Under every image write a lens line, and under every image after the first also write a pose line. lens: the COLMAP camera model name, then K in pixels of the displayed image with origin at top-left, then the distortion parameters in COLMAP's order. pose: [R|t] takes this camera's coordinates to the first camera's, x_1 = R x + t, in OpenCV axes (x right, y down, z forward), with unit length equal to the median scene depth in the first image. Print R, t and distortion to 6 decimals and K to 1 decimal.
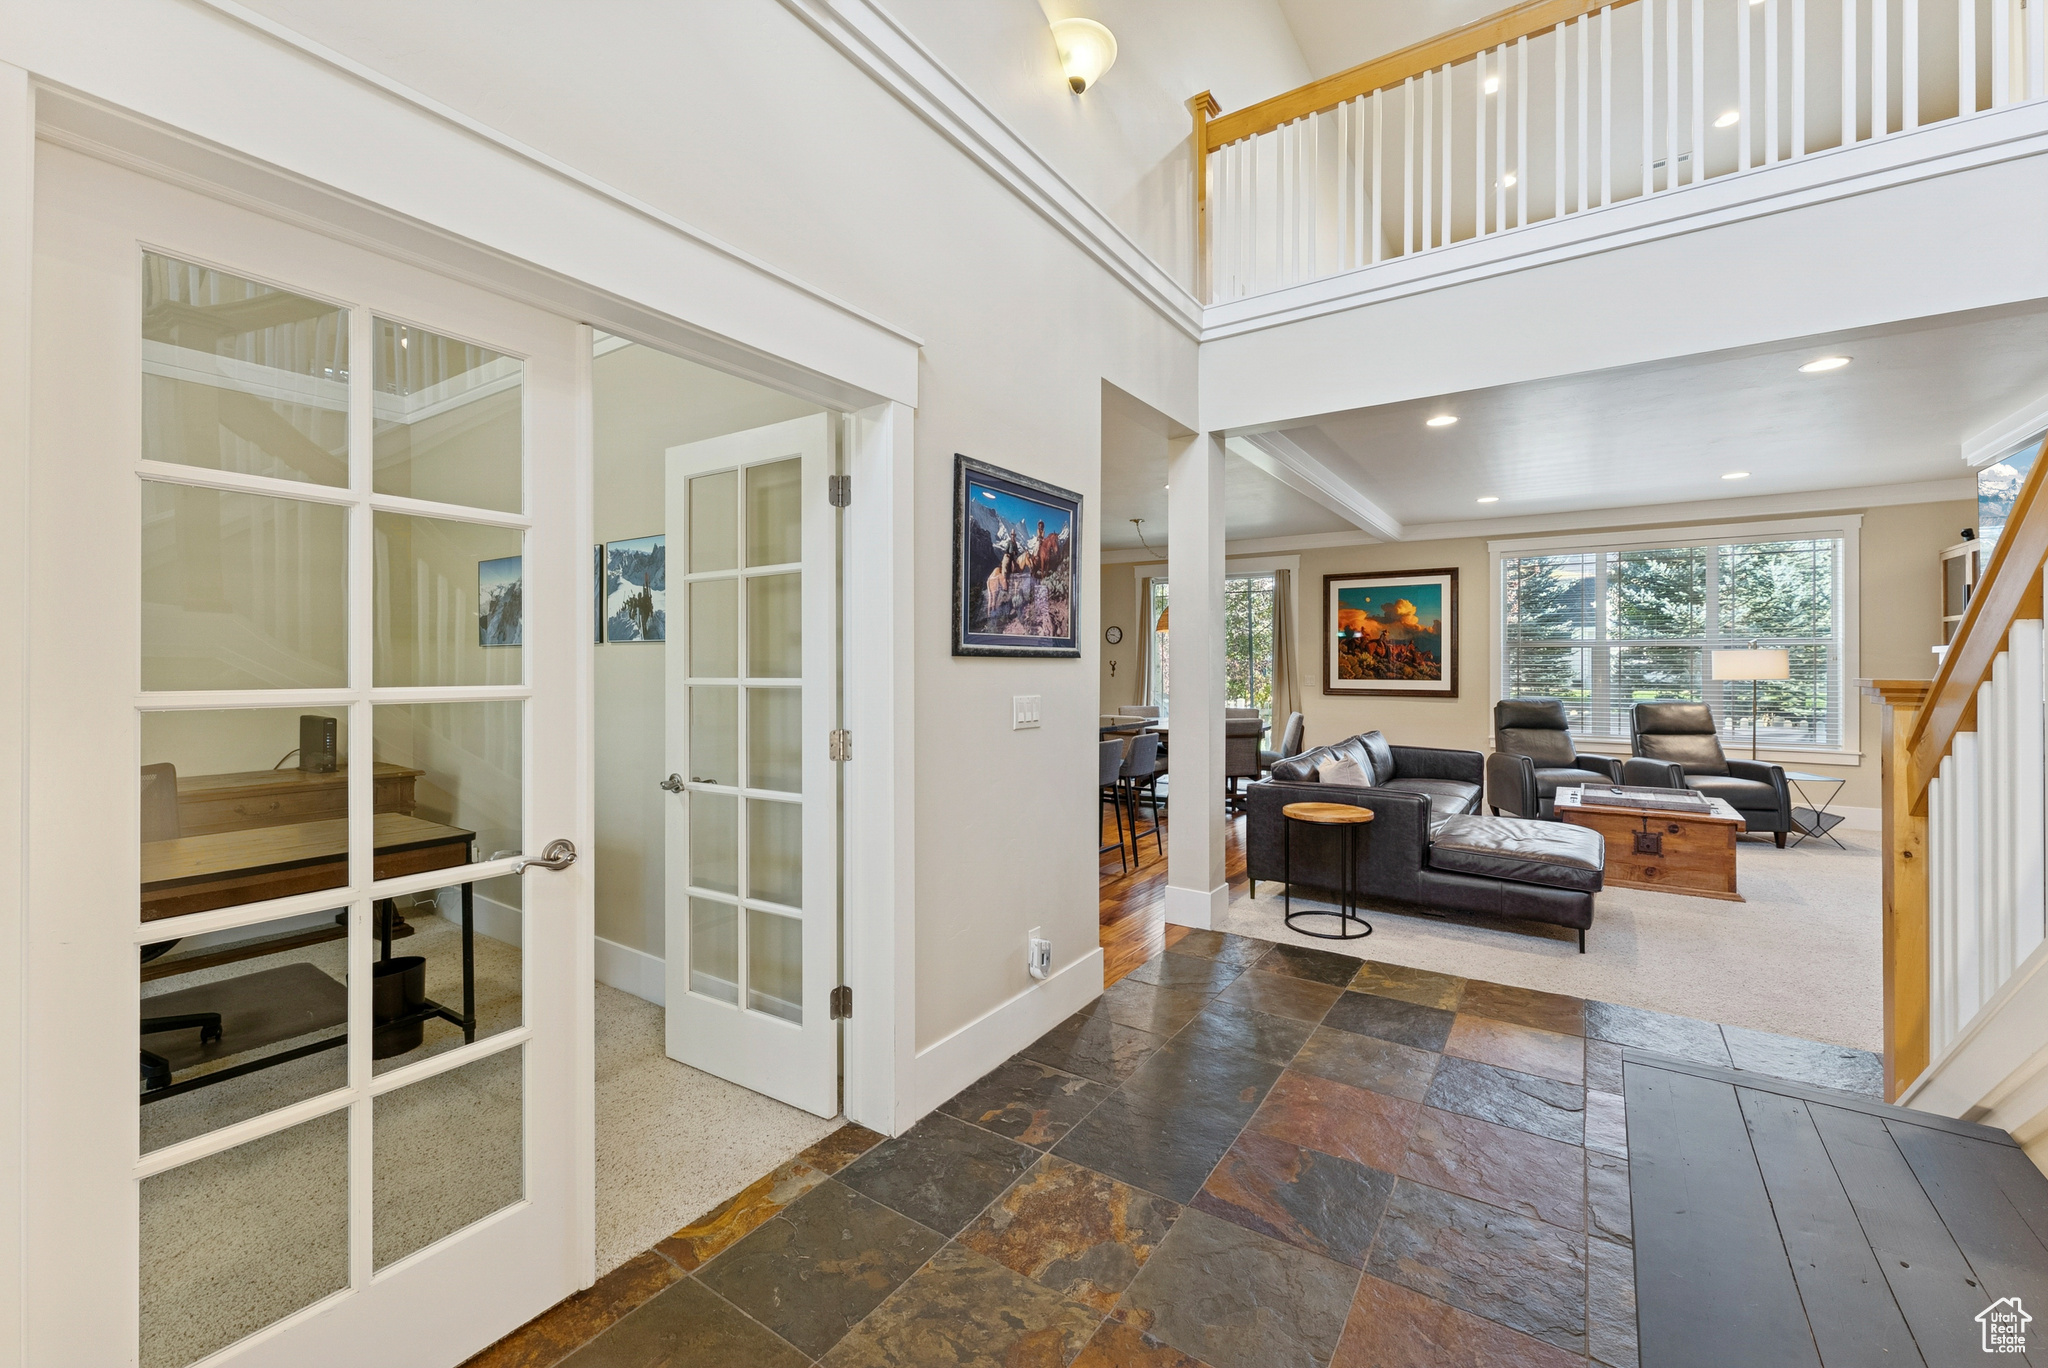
lens RADIAL K [[833.3, 0, 1020.4], [0, 833.3, 670.2], [0, 0, 1]] dist [0.009671, 0.000005]
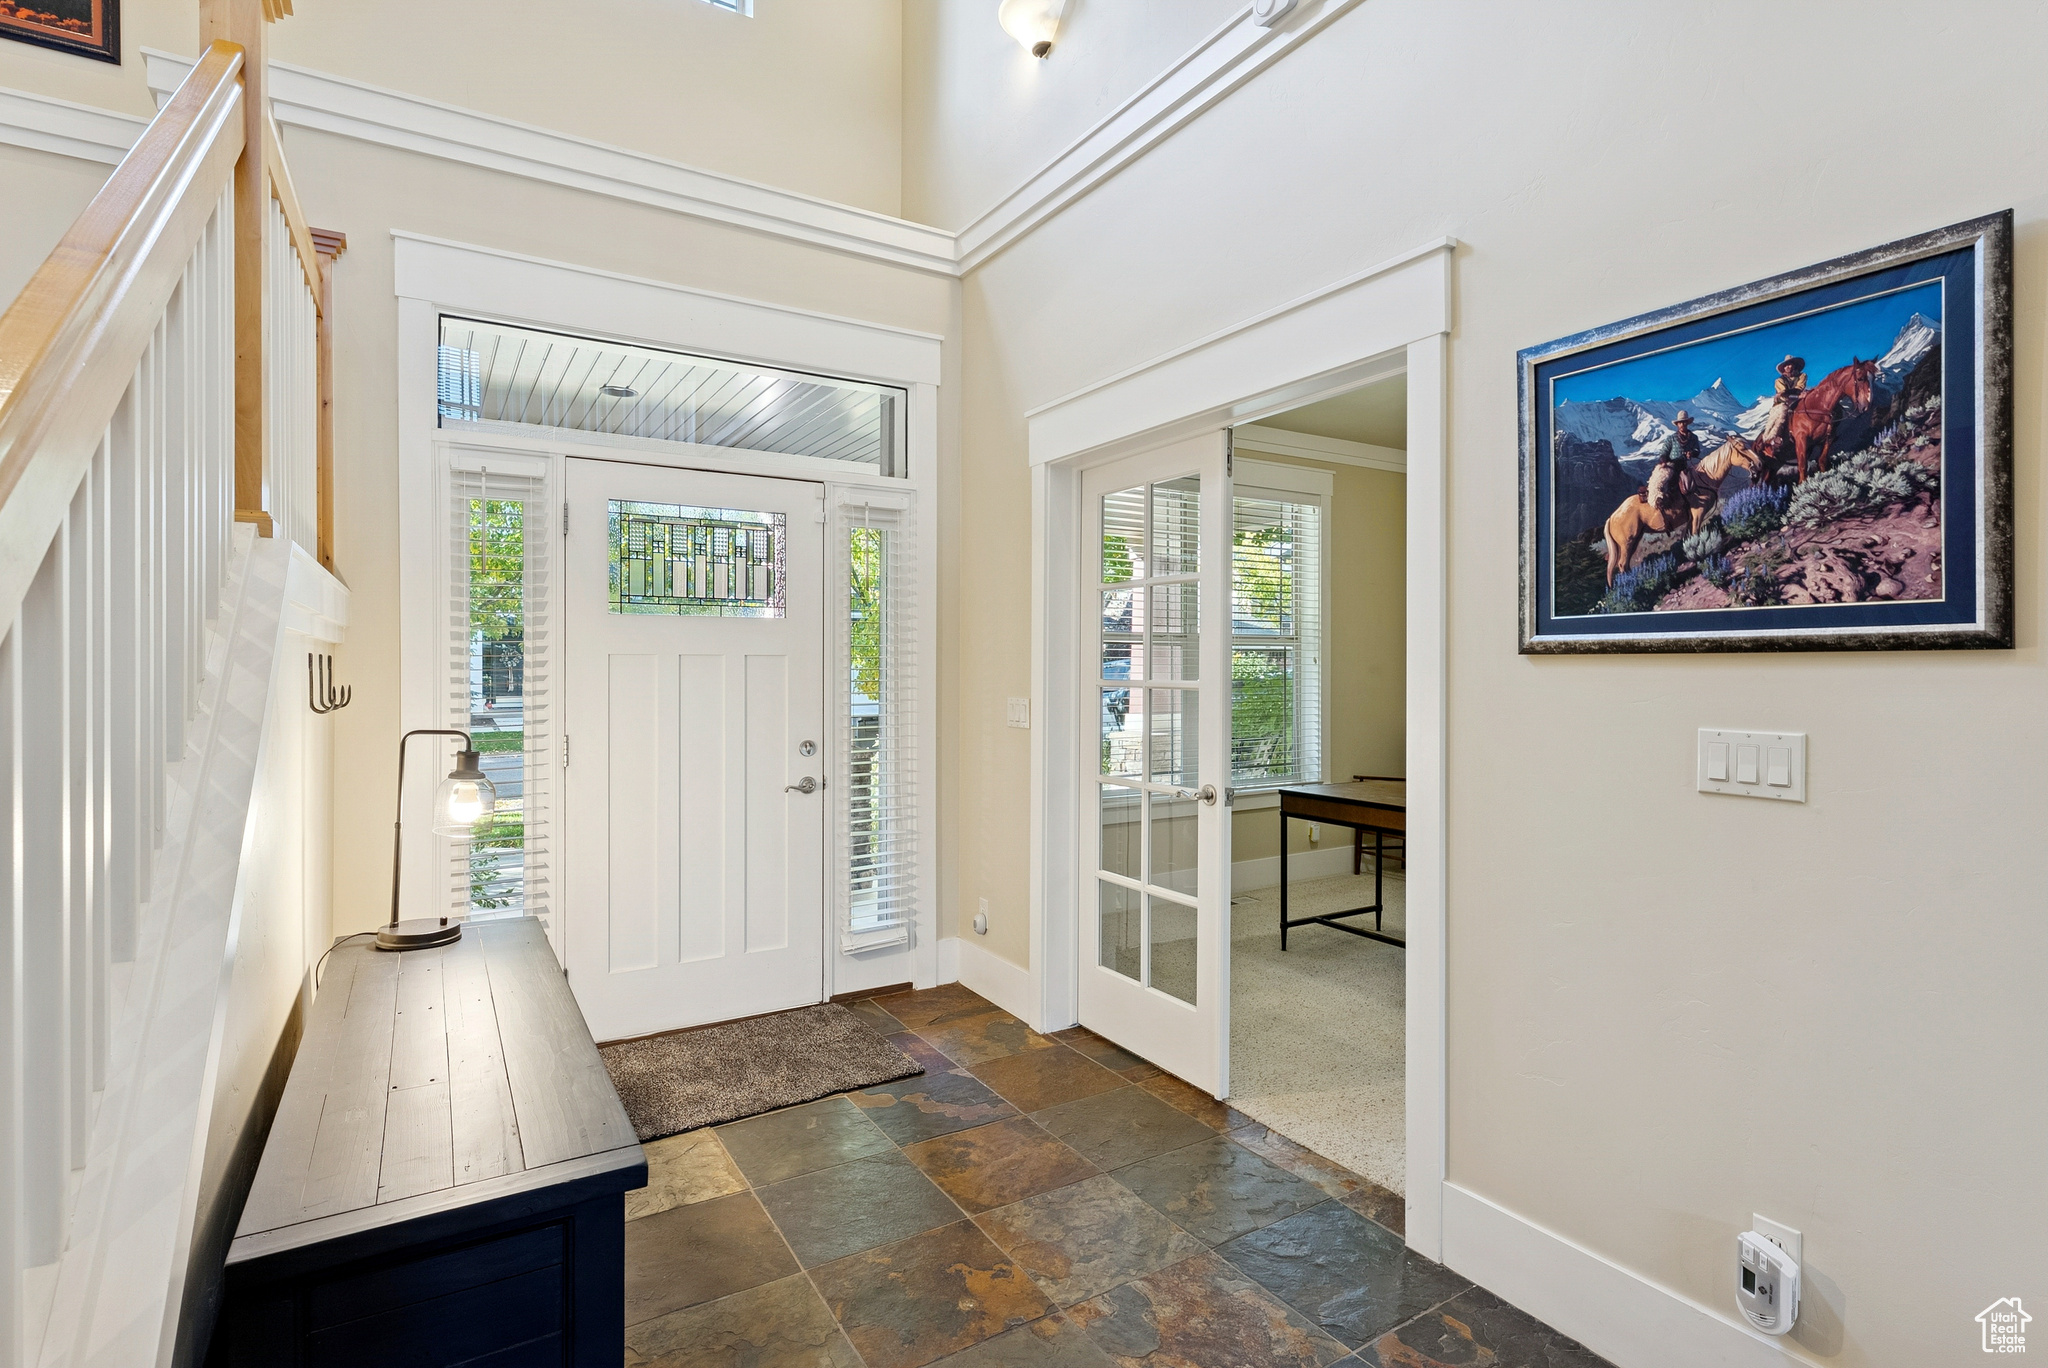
lens RADIAL K [[980.0, 0, 1021.9], [0, 980.0, 668.7], [0, 0, 1]] dist [0.004780, 0.000255]
pose [[-0.407052, 0.004117, -0.913396, 0.729307], [-0.003589, 0.999975, 0.006107, -0.007716], [0.913398, 0.005763, -0.407027, 0.867070]]
